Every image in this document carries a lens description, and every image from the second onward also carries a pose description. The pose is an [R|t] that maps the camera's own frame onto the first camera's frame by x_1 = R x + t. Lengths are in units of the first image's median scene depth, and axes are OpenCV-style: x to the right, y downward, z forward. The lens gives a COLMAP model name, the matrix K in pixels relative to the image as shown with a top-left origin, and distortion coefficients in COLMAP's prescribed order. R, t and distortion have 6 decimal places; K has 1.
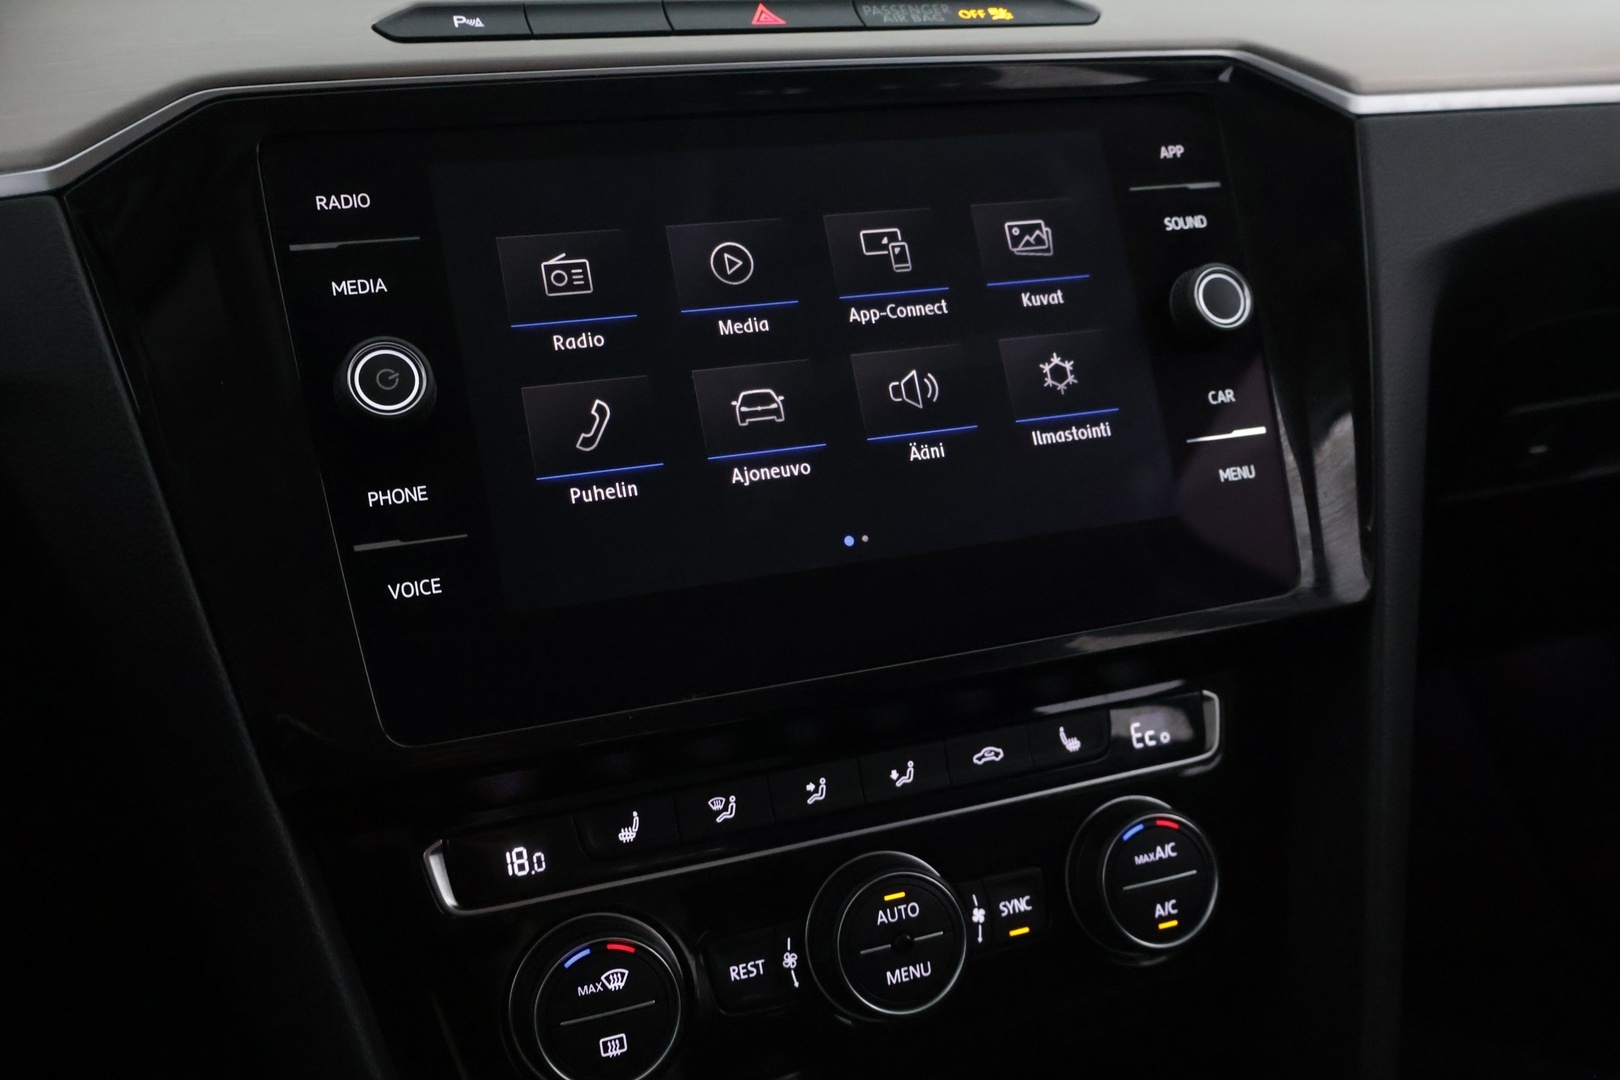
lens RADIAL K [[1525.8, 0, 813.8], [0, 1525.8, 542.8], [0, 0, 1]] dist [0.015369, 0.000000]
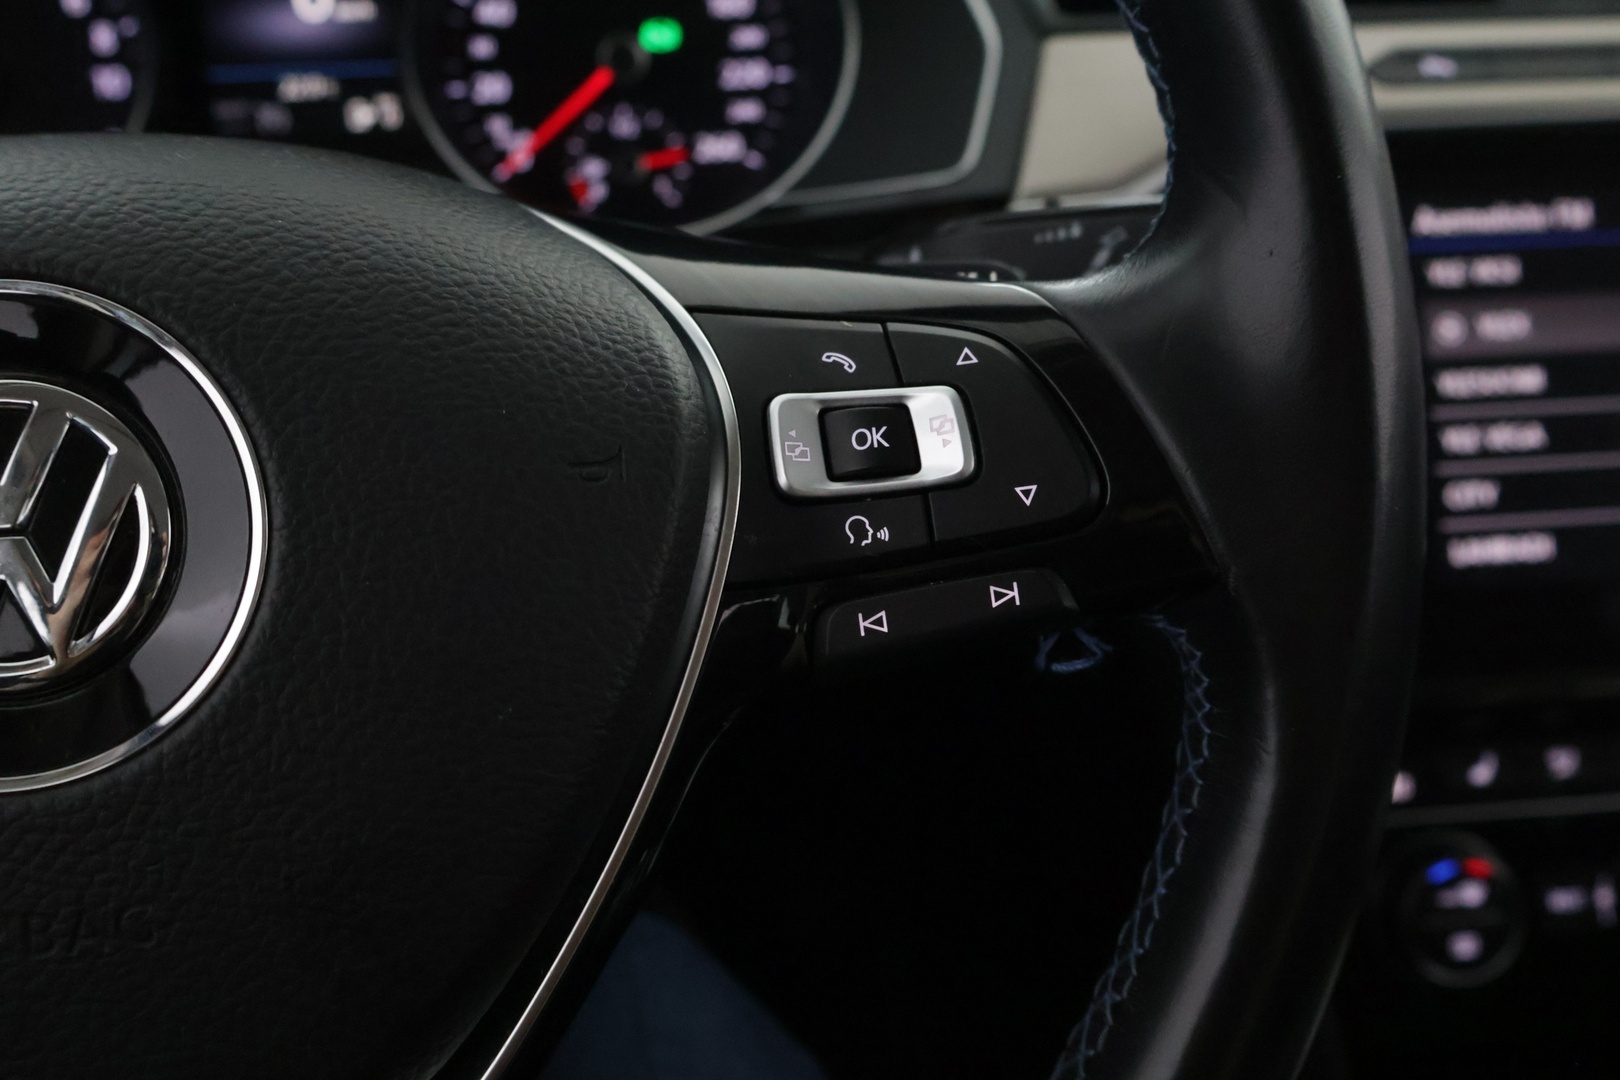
lens RADIAL K [[1647.5, 0, 812.1], [0, 1647.5, 538.8], [0, 0, 1]] dist [0.007147, 0.000000]
pose [[0.971277, 0.110998, -0.210475, -0.368480], [-0.087896, 0.989337, 0.116135, -0.089750], [0.221122, -0.094300, 0.970676, -0.327398]]
